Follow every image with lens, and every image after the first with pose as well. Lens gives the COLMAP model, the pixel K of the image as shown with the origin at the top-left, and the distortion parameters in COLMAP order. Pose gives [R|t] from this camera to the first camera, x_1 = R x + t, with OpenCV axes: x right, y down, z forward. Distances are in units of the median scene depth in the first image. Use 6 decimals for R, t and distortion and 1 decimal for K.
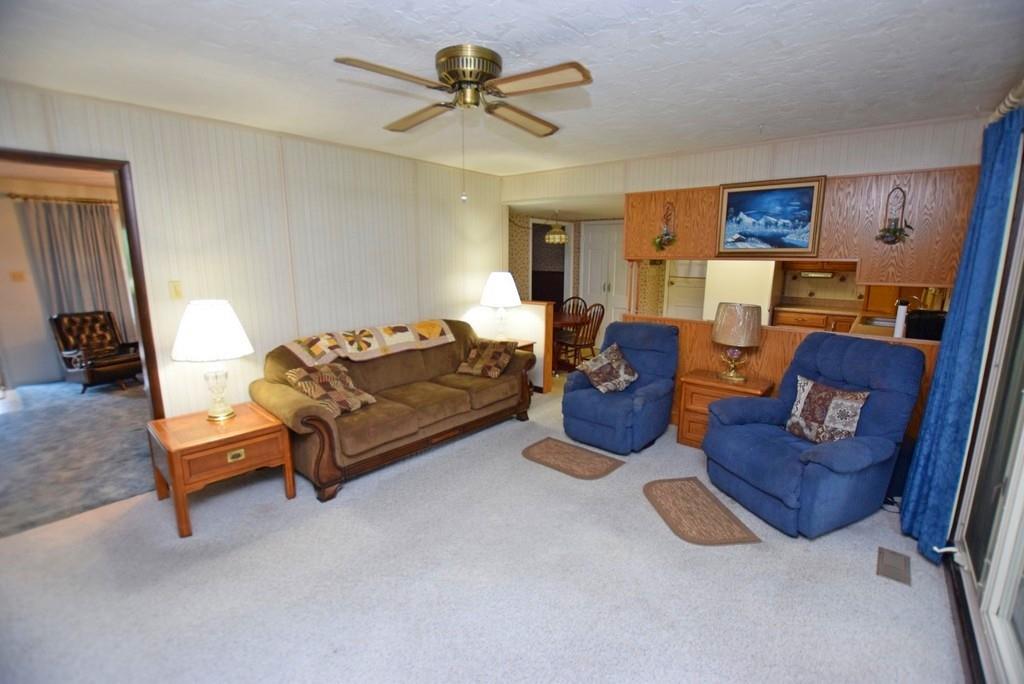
lens RADIAL K [[447.7, 0, 525.5], [0, 447.7, 342.8], [0, 0, 1]] dist [-0.026129, -0.000035]
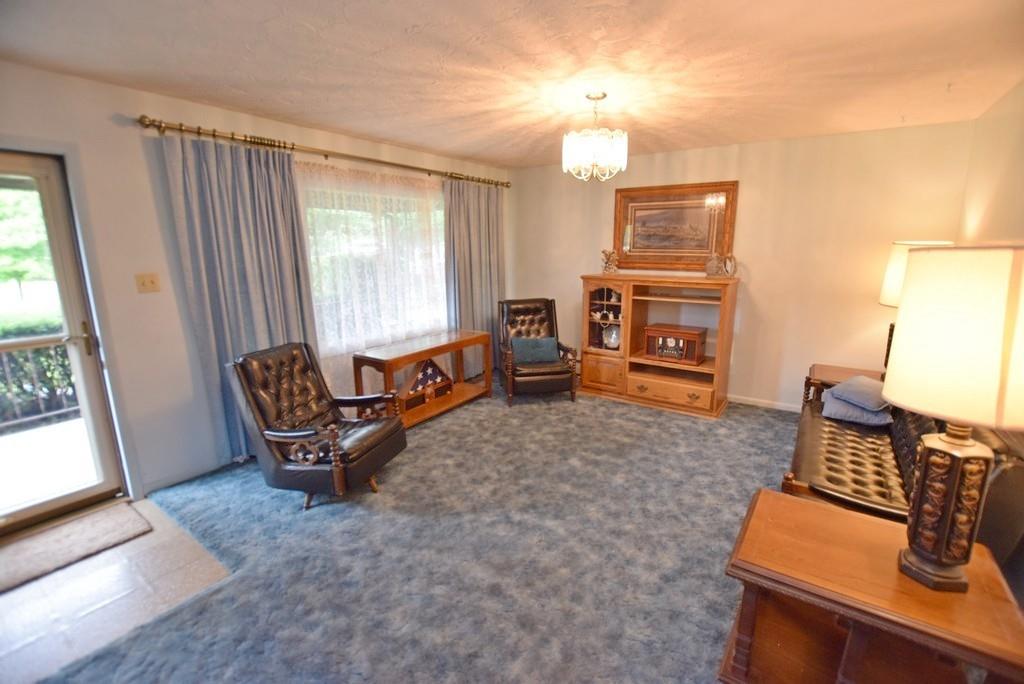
lens RADIAL K [[452.6, 0, 516.0], [0, 452.6, 339.6], [0, 0, 1]] dist [-0.026434, 0.000326]
pose [[0.997322, -0.024017, 0.069080, -0.770230], [0.022371, 0.999450, 0.024495, -0.088484], [-0.069630, -0.022884, 0.997310, 0.432617]]
